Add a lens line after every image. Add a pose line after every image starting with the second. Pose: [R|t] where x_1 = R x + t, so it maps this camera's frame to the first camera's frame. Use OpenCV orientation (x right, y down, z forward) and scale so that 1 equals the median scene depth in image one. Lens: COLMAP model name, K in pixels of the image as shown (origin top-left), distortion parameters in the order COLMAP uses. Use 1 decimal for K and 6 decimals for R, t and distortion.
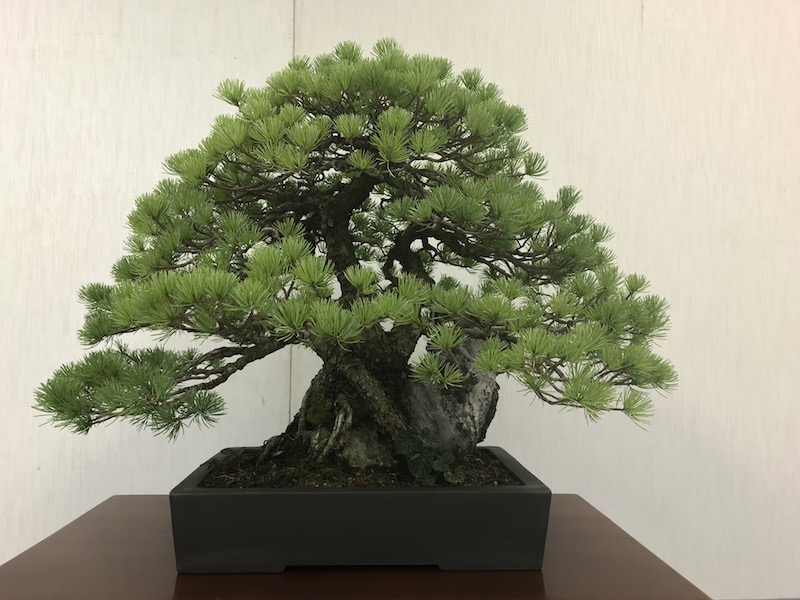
lens RADIAL K [[650.8, 0, 402.4], [0, 650.8, 298.7], [0, 0, 1]] dist [0.016818, -0.002557]
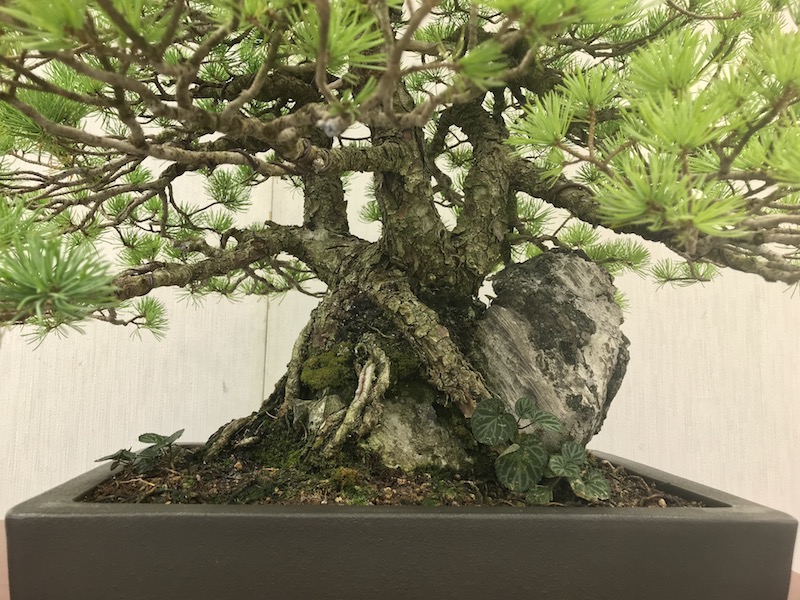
lens RADIAL K [[650.8, 0, 397.3], [0, 650.8, 301.6], [0, 0, 1]] dist [0.016818, -0.002557]
pose [[0.998885, 0.025797, 0.039528, -0.092252], [-0.023744, 0.998388, -0.051557, 0.149200], [-0.040794, 0.050561, 0.997887, 0.463242]]
